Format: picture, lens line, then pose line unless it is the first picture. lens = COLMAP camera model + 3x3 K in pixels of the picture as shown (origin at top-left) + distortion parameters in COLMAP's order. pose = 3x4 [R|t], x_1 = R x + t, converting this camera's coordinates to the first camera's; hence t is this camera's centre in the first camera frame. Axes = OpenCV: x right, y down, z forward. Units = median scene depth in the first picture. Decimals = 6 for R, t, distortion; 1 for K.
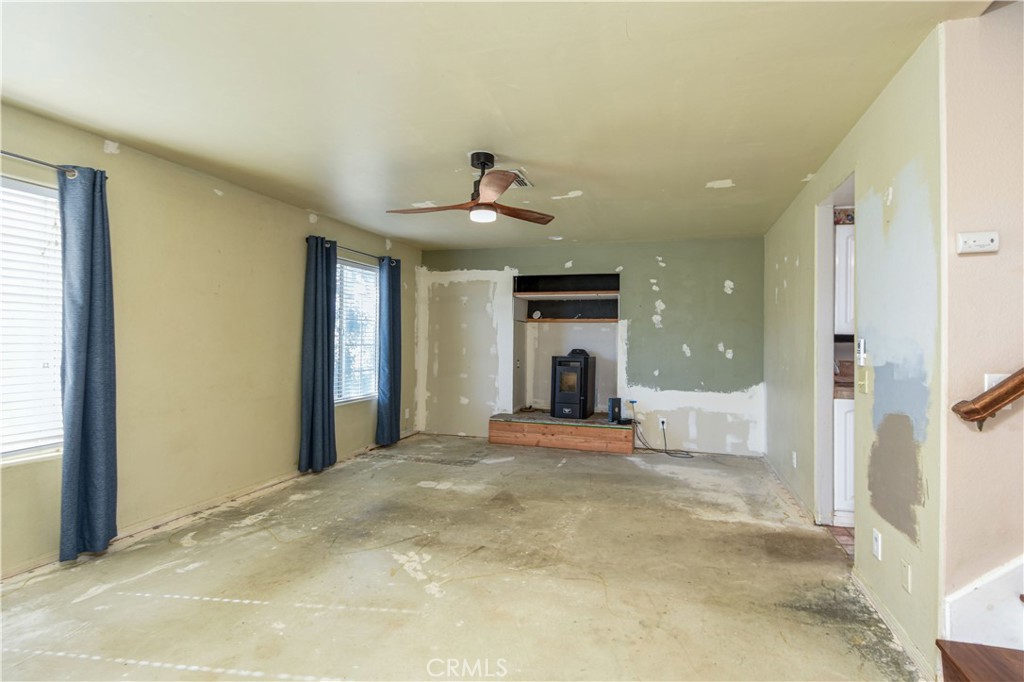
lens RADIAL K [[471.9, 0, 510.0], [0, 471.9, 331.8], [0, 0, 1]] dist [0.014606, -0.013667]
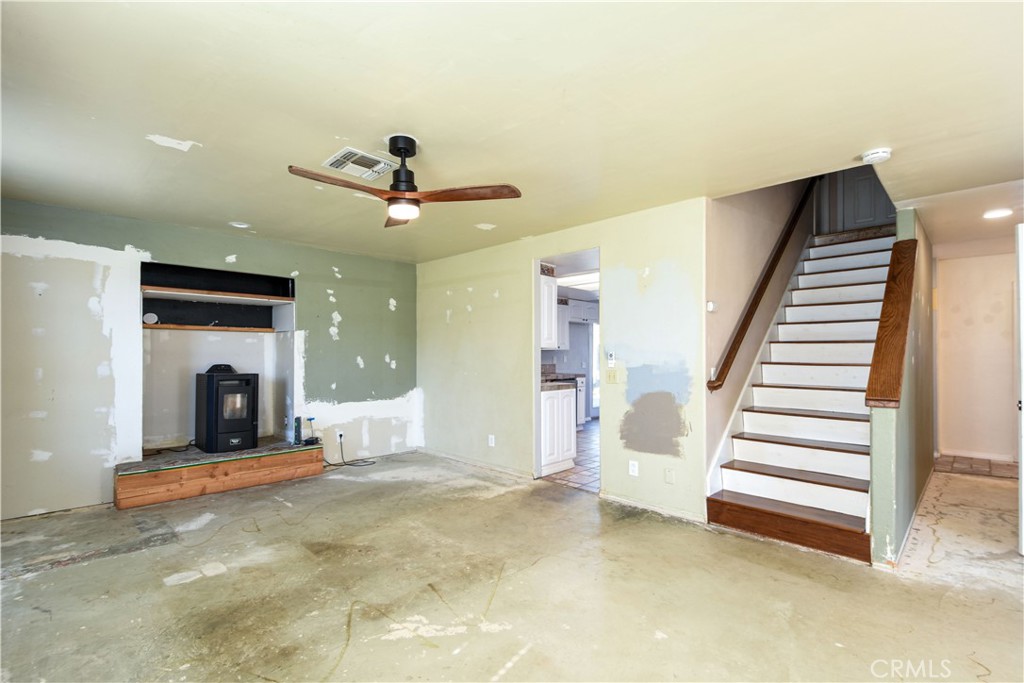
lens RADIAL K [[471.9, 0, 512.1], [0, 471.9, 350.2], [0, 0, 1]] dist [0.014606, -0.013667]
pose [[0.485171, -0.003537, 0.874412, -0.382418], [-0.010738, 0.999892, 0.010003, -0.001172], [-0.874353, -0.014243, 0.485081, 0.214985]]
